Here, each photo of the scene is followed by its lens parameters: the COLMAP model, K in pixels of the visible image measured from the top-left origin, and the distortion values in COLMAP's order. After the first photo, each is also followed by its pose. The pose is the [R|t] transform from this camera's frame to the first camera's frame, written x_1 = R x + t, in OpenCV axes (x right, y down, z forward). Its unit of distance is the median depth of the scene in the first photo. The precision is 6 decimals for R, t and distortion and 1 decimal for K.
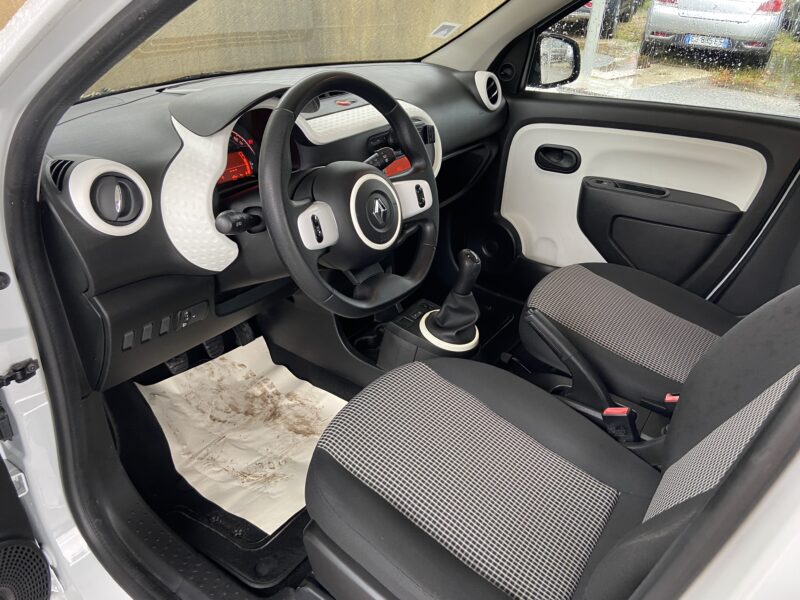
lens RADIAL K [[604.1, 0, 408.0], [0, 604.1, 299.5], [0, 0, 1]] dist [0.046189, -0.045715]
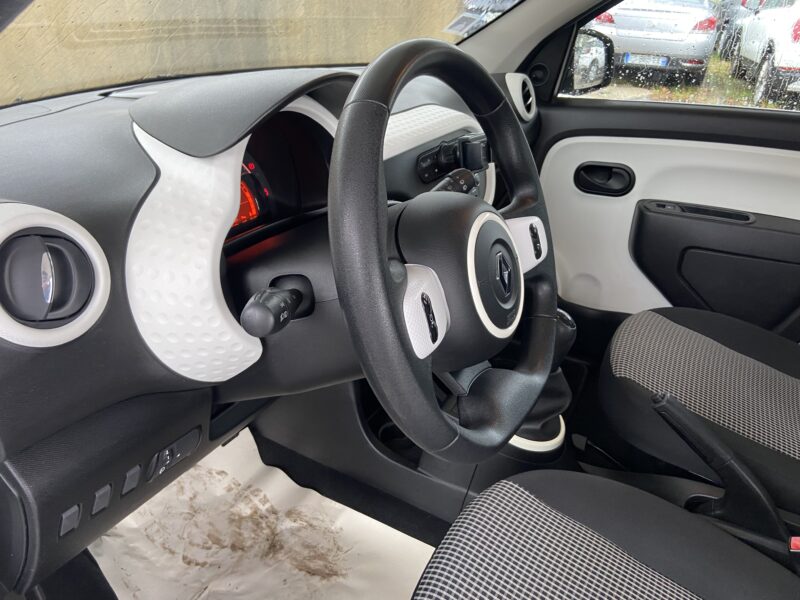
lens RADIAL K [[604.1, 0, 387.5], [0, 604.1, 290.1], [0, 0, 1]] dist [0.046189, -0.045715]
pose [[0.996064, -0.041898, 0.078104, -0.132496], [0.045980, 0.997628, -0.051218, -0.066854], [-0.075772, 0.054607, 0.995629, 0.266838]]
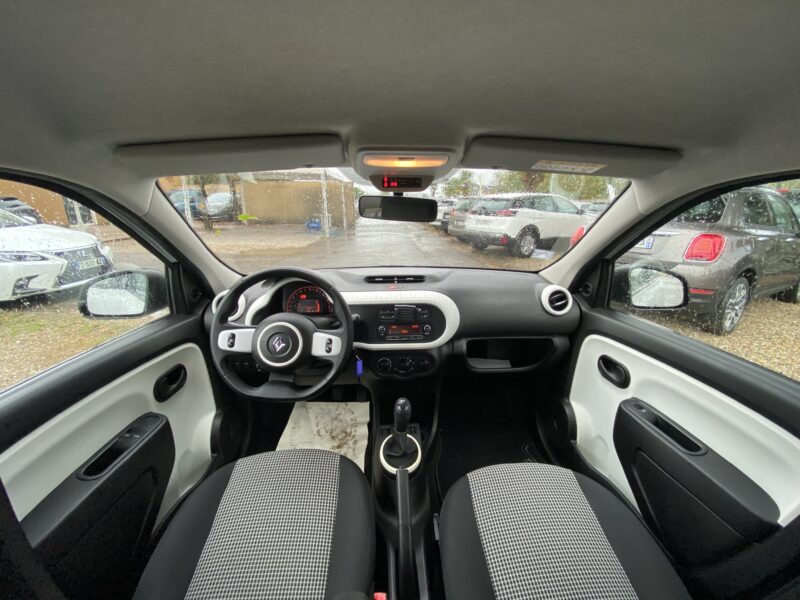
lens RADIAL K [[323.5, 0, 399.3], [0, 323.5, 296.8], [0, 0, 1]] dist [-0.002105, -0.002806]
pose [[0.623236, 0.185506, -0.759713, 0.521457], [-0.370911, 0.925359, -0.078327, -0.201521], [0.688478, 0.330602, 0.645524, 0.375387]]
